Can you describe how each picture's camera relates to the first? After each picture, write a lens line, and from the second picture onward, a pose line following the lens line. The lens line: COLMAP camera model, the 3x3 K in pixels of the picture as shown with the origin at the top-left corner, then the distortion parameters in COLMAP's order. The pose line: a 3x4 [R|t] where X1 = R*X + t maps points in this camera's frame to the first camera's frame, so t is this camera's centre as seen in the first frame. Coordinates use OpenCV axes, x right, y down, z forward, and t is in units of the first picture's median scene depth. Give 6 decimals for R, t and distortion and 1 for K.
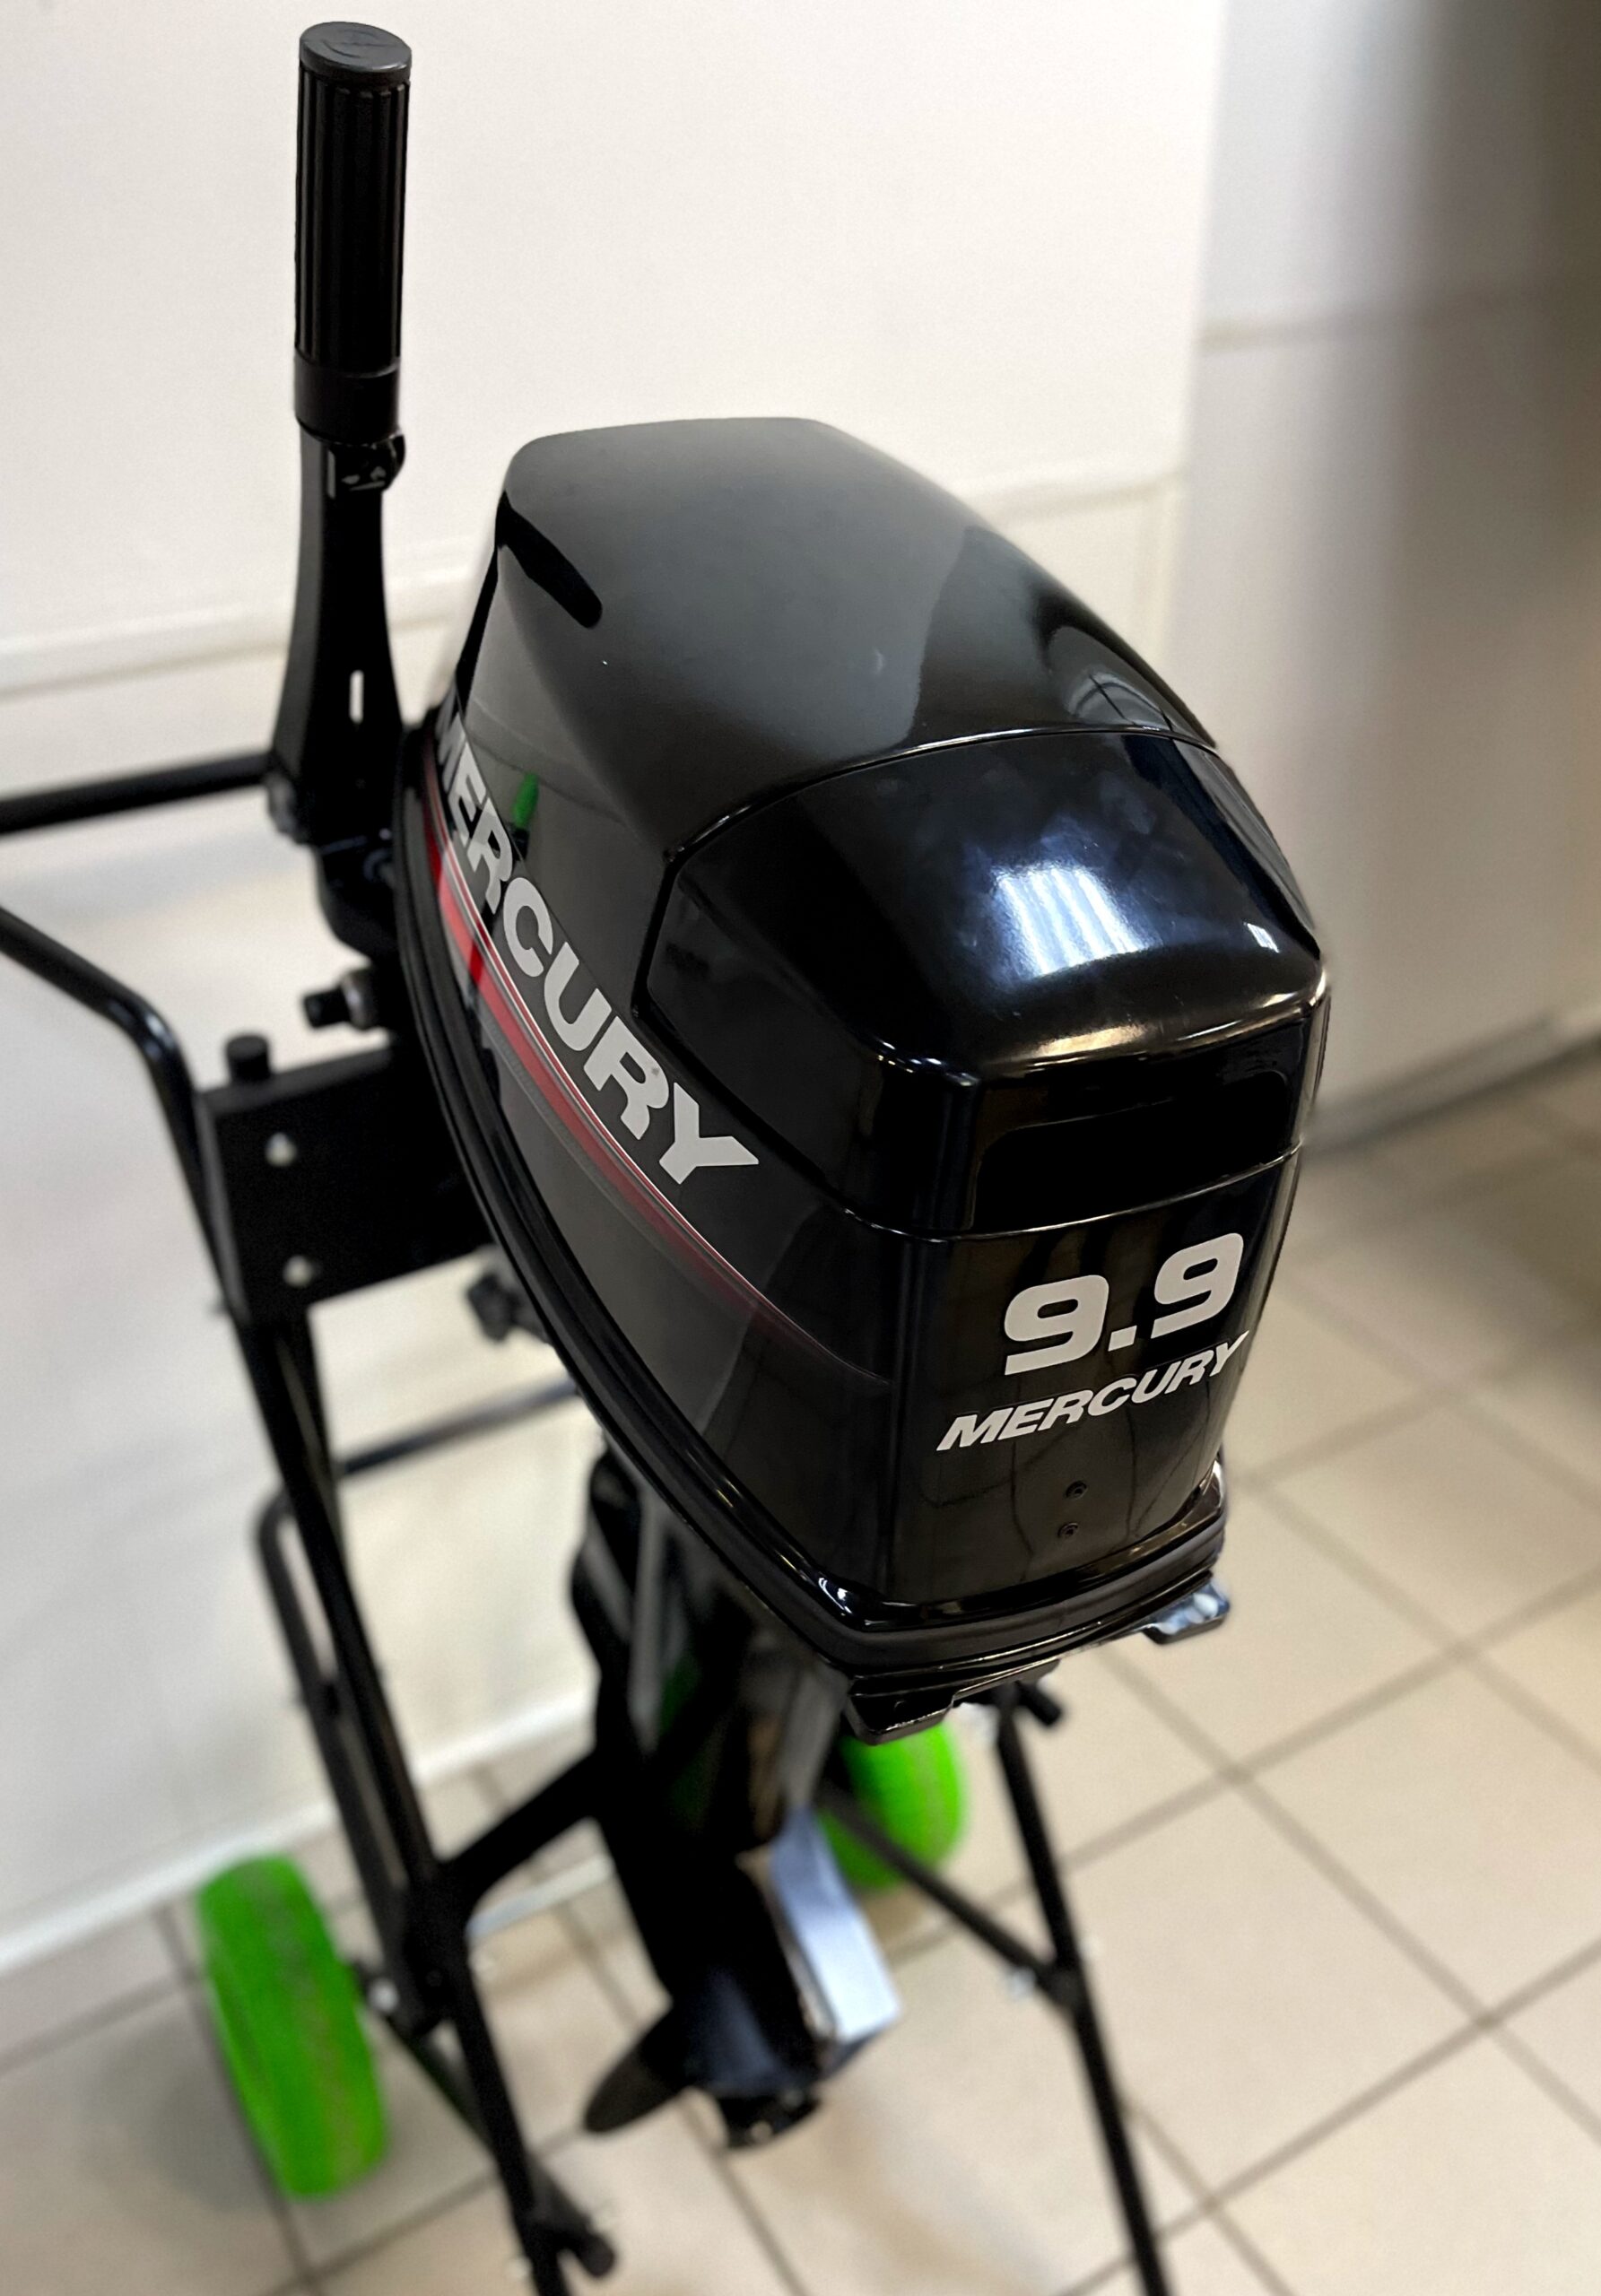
lens RADIAL K [[1805.2, 0, 774.2], [0, 1805.2, 1156.4], [0, 0, 1]] dist [0.004402, 0.000366]
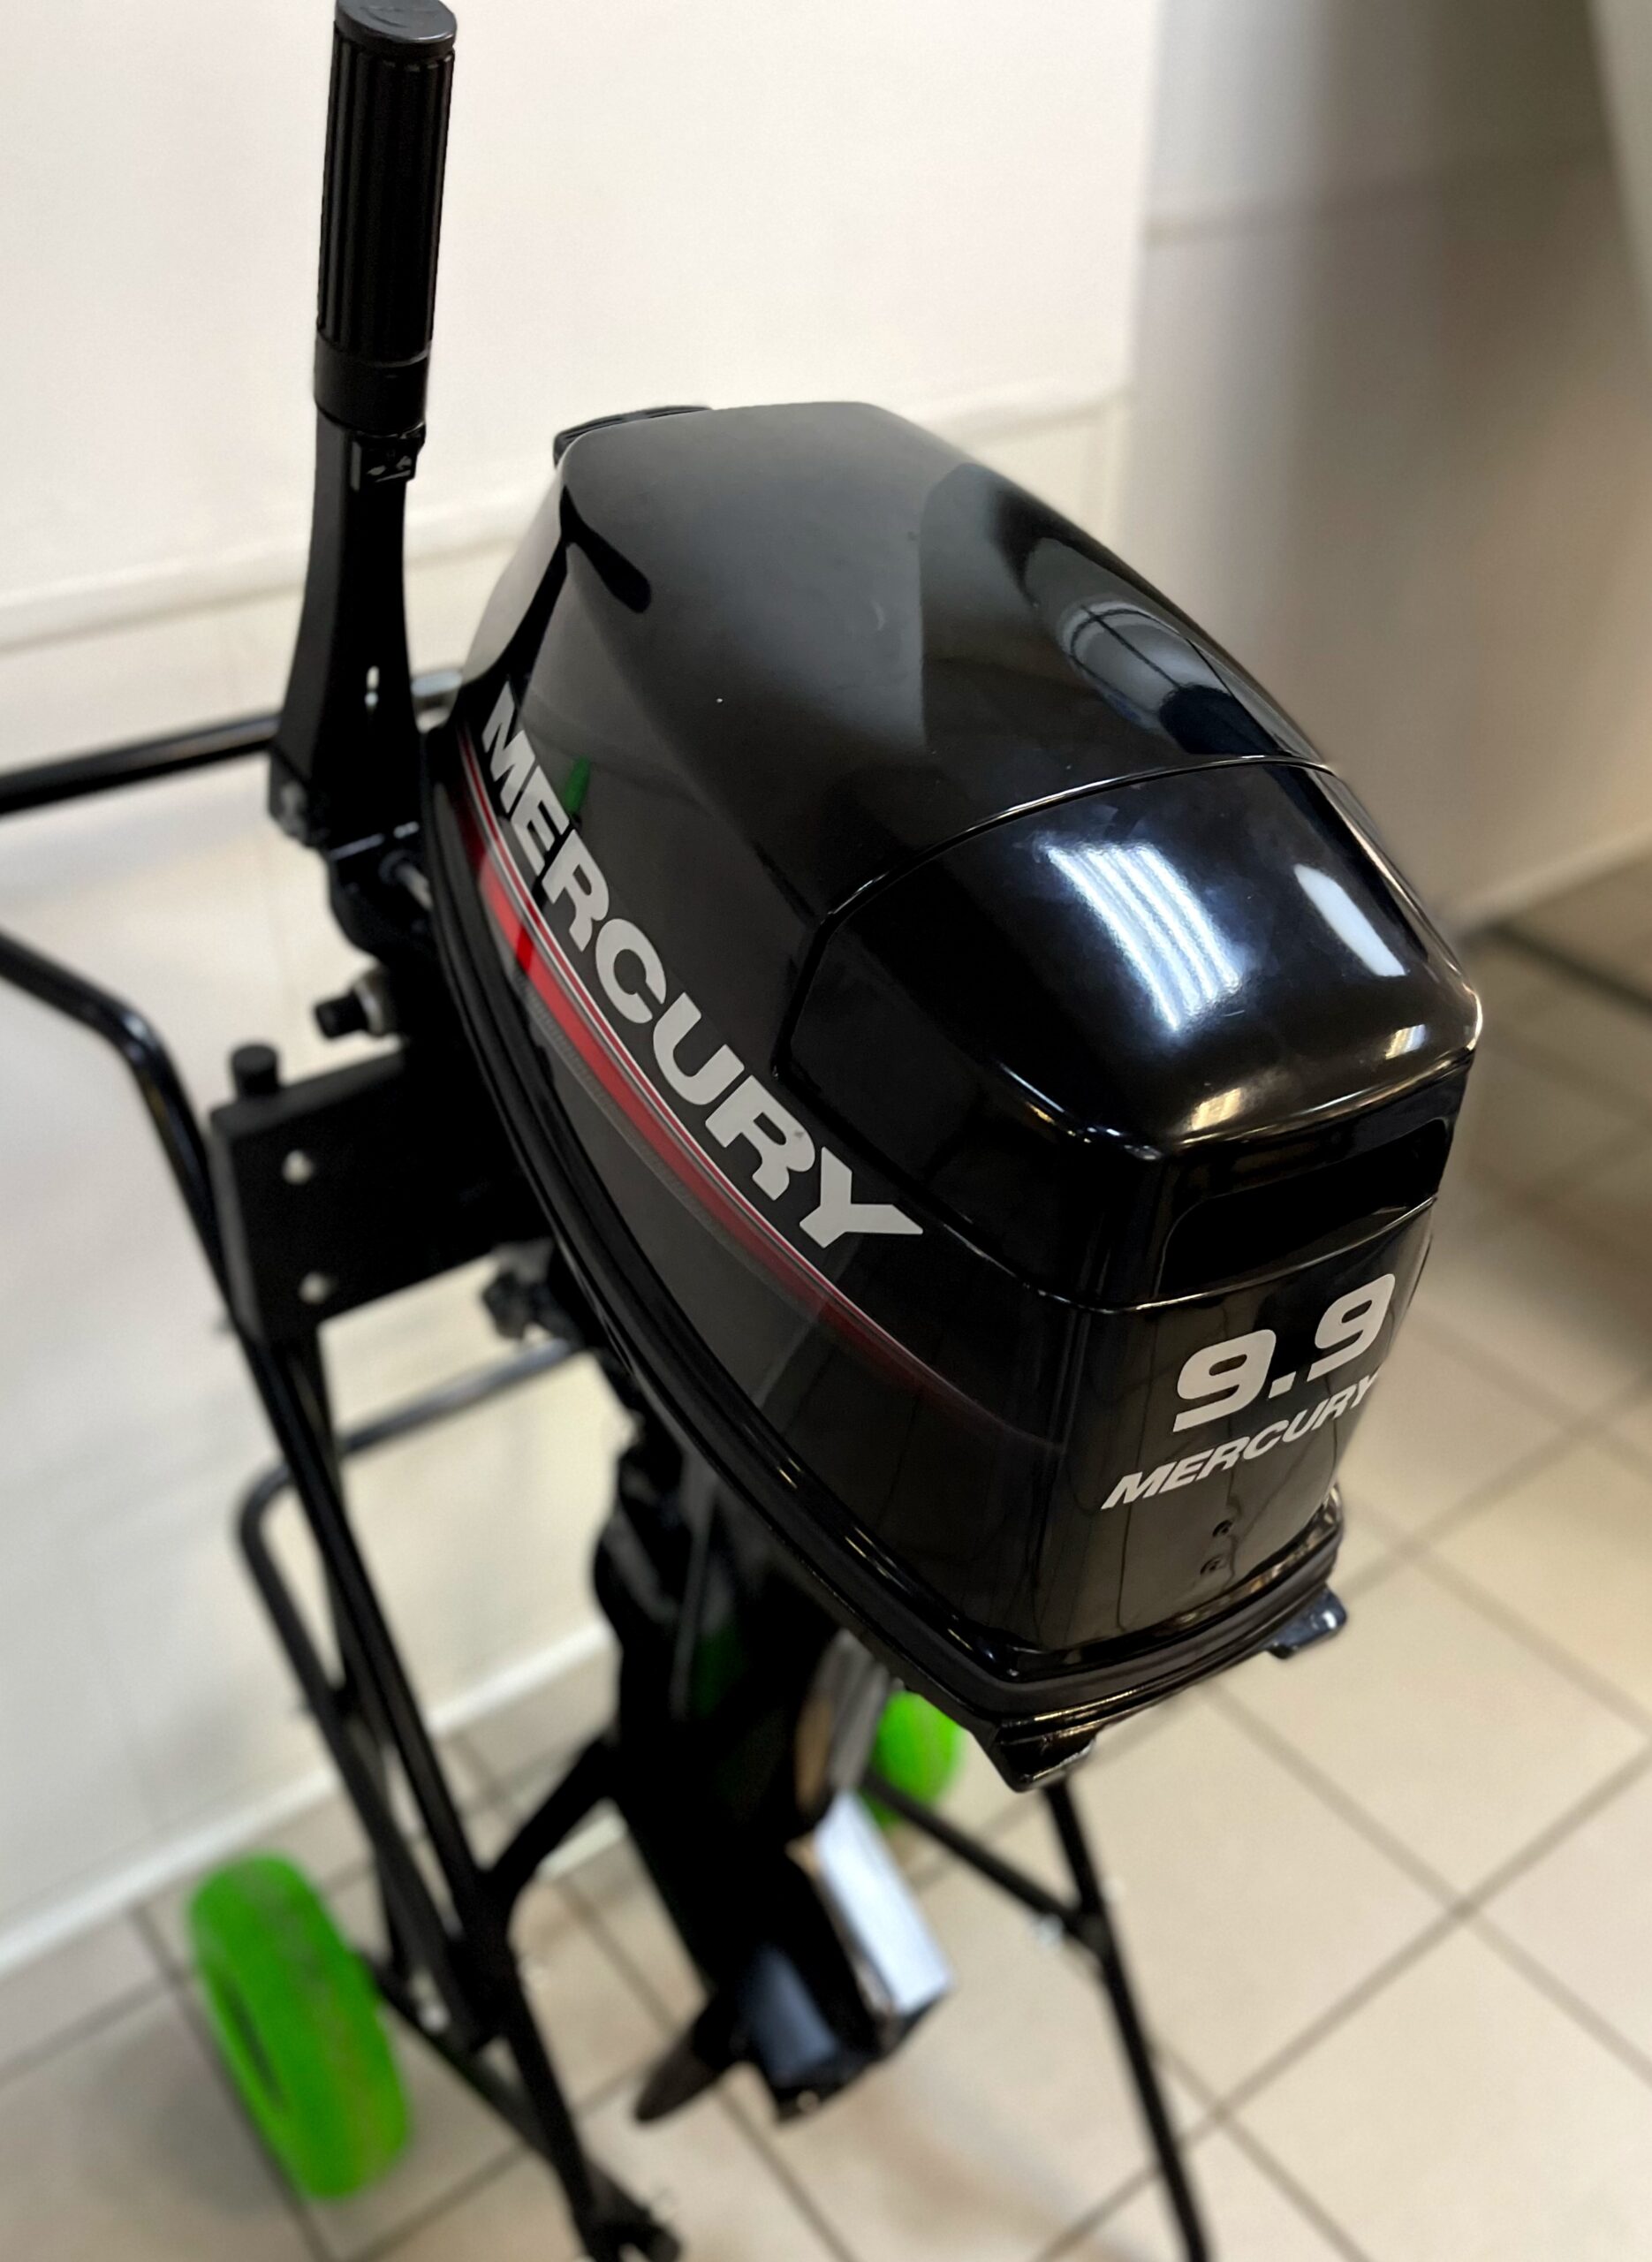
lens RADIAL K [[1820.4, 0, 826.0], [0, 1820.4, 1131.0], [0, 0, 1]] dist [0.002293, 0.002874]
pose [[0.994233, -0.042437, 0.098483, -0.104259], [0.037610, 0.998023, 0.050362, -0.069189], [-0.100426, -0.046368, 0.993864, 0.026611]]
